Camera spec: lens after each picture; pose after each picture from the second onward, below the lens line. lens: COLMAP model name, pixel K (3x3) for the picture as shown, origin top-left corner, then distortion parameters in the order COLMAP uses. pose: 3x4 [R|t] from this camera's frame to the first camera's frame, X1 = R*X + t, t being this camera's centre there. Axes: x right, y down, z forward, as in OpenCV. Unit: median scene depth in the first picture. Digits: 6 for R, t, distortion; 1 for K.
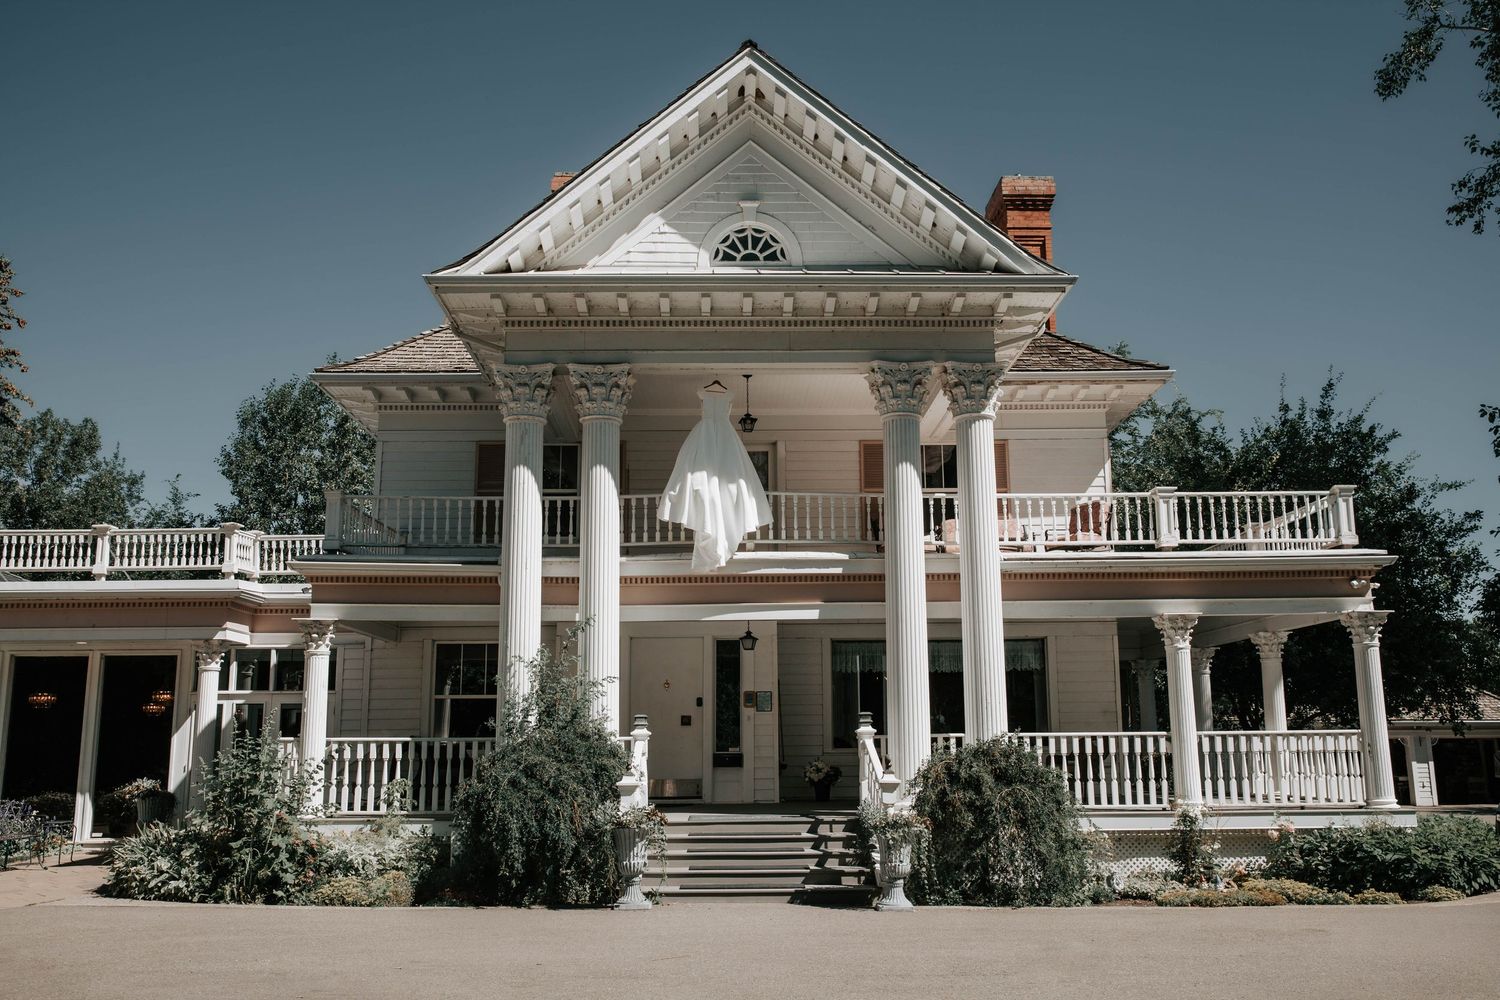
lens RADIAL K [[1324.3, 0, 758.4], [0, 1324.3, 506.2], [0, 0, 1]] dist [-0.025917, 0.008986]
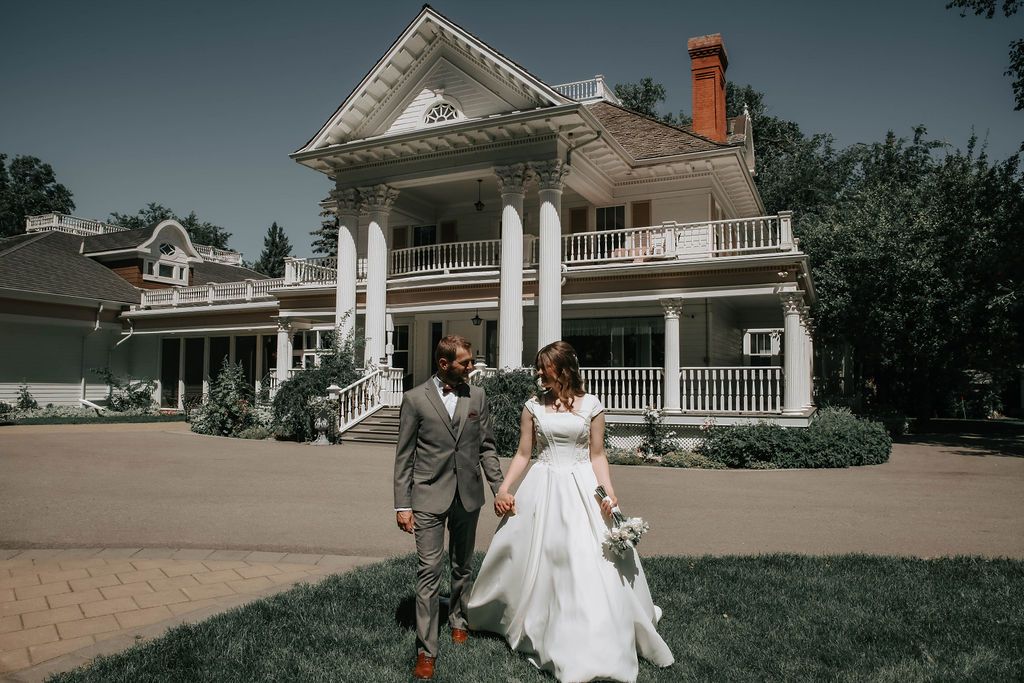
lens RADIAL K [[696.5, 0, 508.4], [0, 696.5, 345.4], [0, 0, 1]] dist [-0.108219, 0.080231]
pose [[0.893956, -0.009882, -0.448045, 0.532360], [0.069790, 0.990630, 0.117398, 0.024490], [0.442687, -0.136217, 0.886269, 0.125676]]
